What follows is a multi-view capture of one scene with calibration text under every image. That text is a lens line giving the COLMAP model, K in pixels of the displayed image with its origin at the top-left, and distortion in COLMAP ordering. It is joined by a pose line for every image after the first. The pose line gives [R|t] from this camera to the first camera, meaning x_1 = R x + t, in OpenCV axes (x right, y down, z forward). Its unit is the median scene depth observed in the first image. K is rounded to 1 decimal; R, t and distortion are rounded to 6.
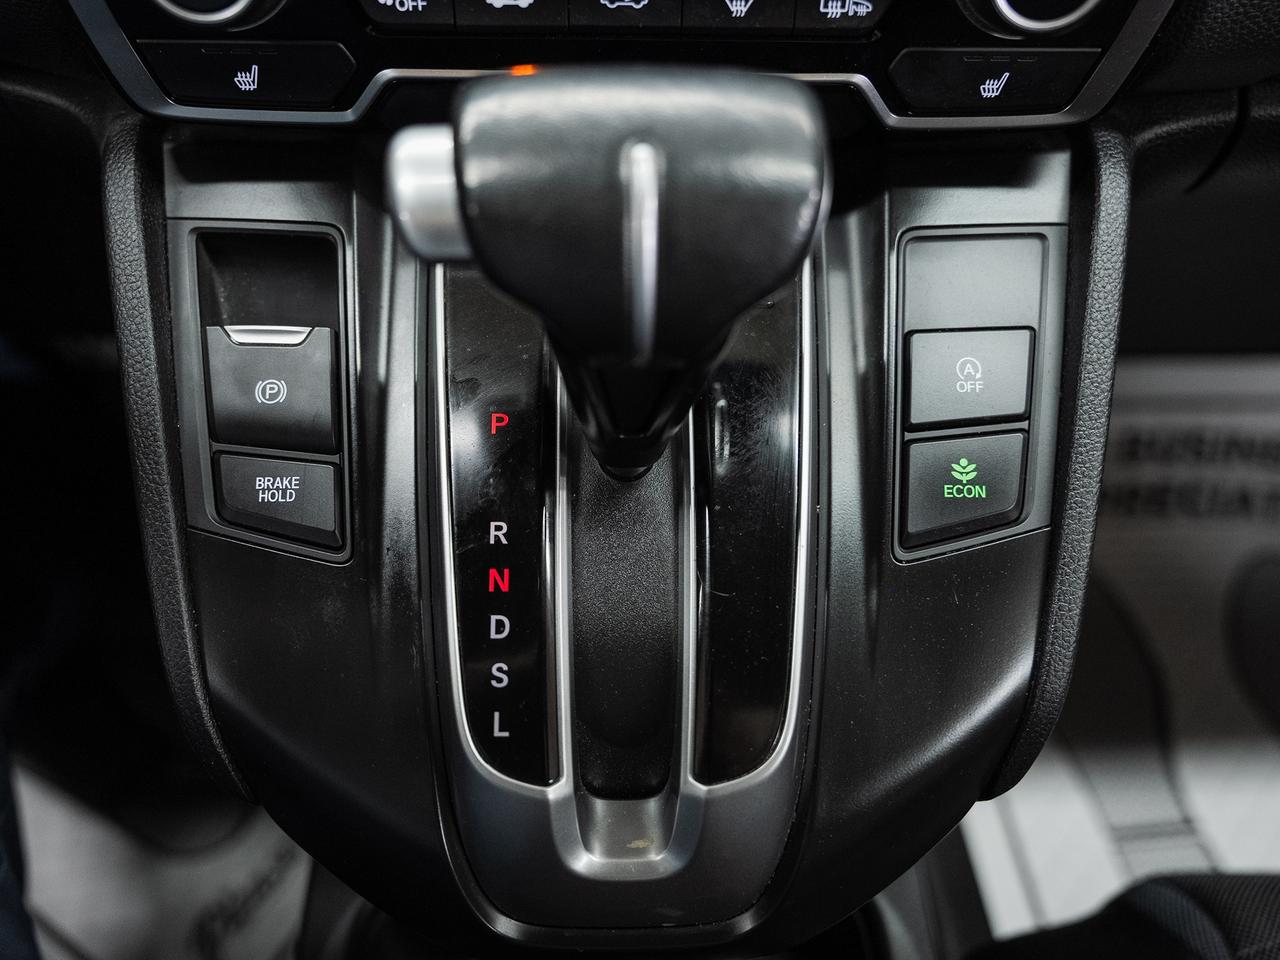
lens RADIAL K [[1155.4, 0, 636.1], [0, 1155.4, 505.5], [0, 0, 1]] dist [-0.098658, 0.177731]
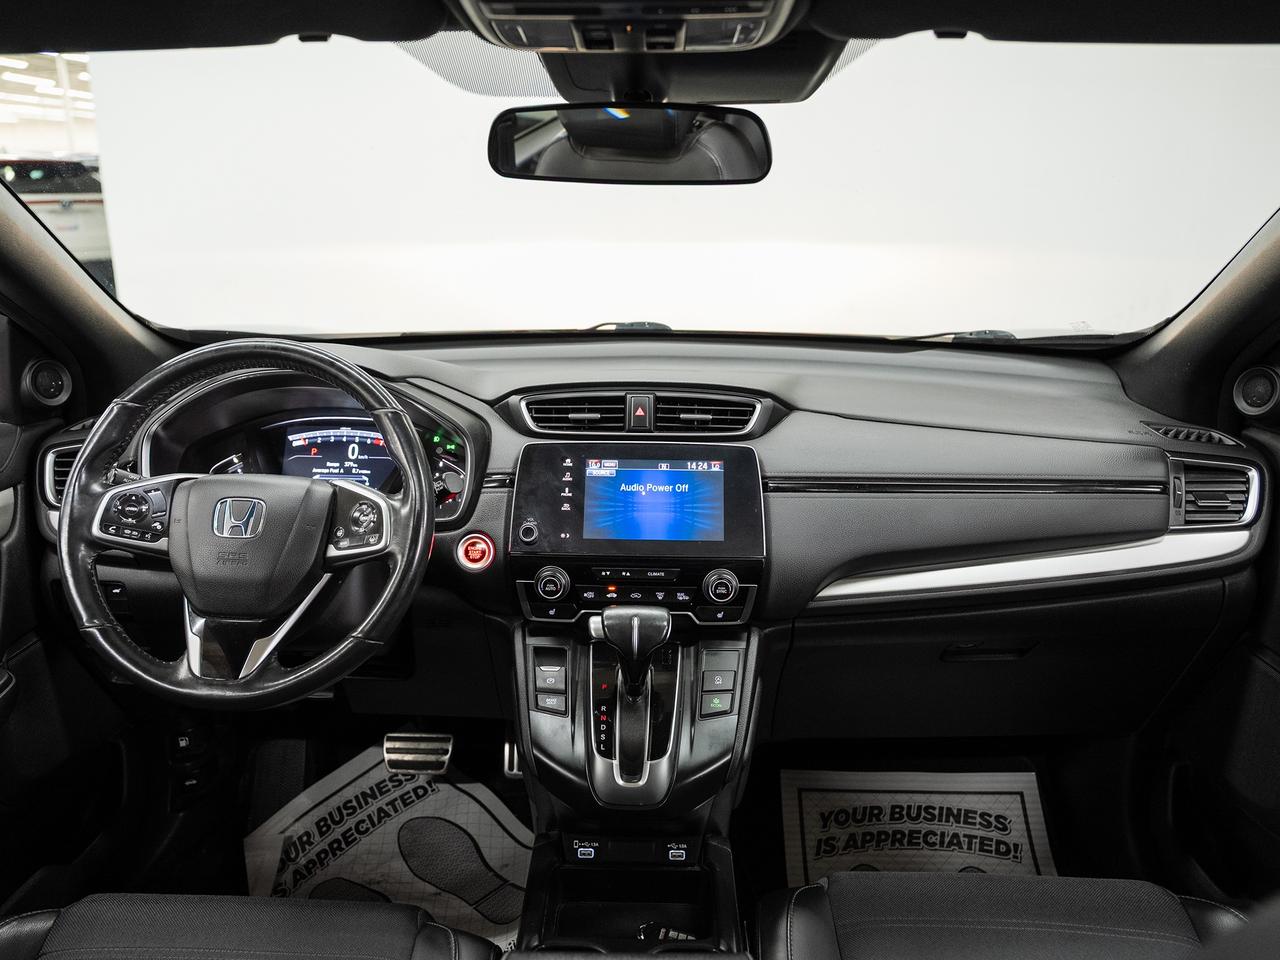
lens RADIAL K [[969.8, 0, 640.0], [0, 969.8, 480.0], [0, 0, 1]] dist [-0.039277, -0.001922]
pose [[0.999082, 0.000442, -0.042840, 0.166764], [-0.023597, 0.840265, -0.541662, 1.235283], [0.035758, 0.542175, 0.839504, -2.447212]]
